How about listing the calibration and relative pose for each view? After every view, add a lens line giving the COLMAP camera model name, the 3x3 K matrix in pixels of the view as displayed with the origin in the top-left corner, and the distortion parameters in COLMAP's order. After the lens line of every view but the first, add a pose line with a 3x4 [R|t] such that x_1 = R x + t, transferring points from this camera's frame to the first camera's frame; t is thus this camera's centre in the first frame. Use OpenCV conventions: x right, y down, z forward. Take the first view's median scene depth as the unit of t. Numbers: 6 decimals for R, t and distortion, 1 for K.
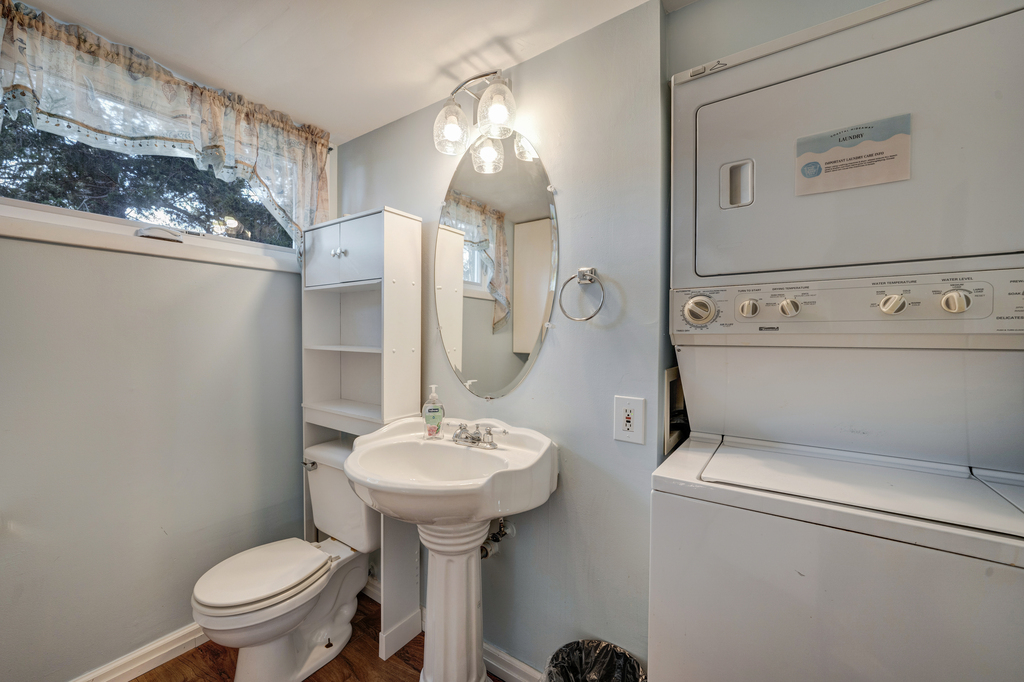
lens RADIAL K [[399.2, 0, 510.6], [0, 399.2, 341.8], [0, 0, 1]] dist [-0.015430, 0.000193]
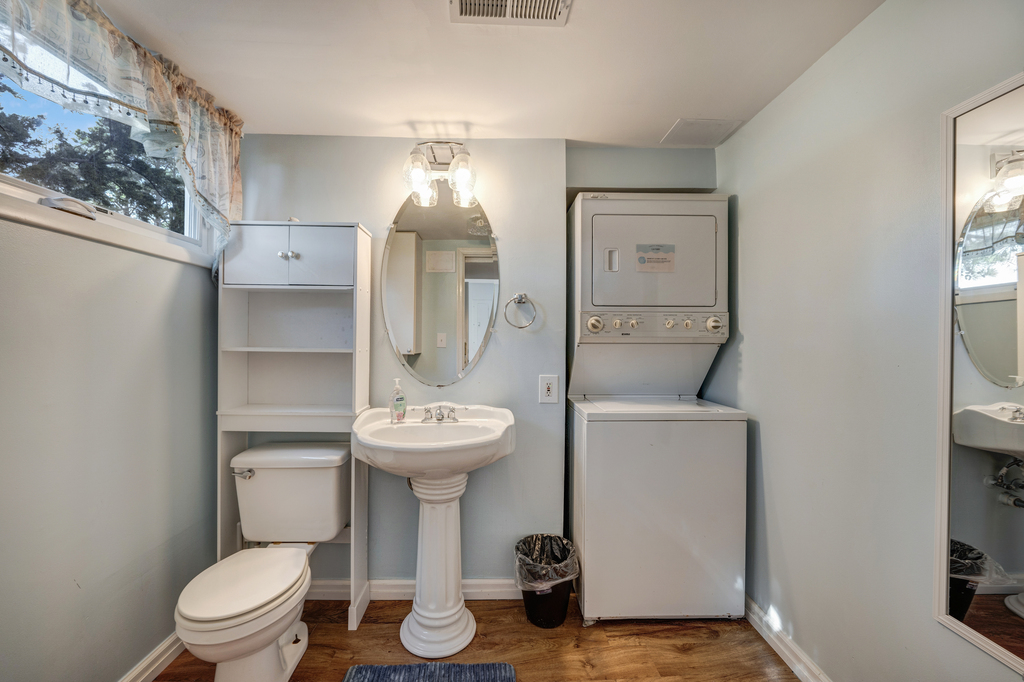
lens RADIAL K [[399.2, 0, 508.8], [0, 399.2, 339.8], [0, 0, 1]] dist [-0.015430, 0.000193]
pose [[0.791867, 0.001177, 0.610693, -0.685648], [0.008124, 0.999889, -0.012461, 0.010165], [-0.610640, 0.014829, 0.791769, -0.158955]]
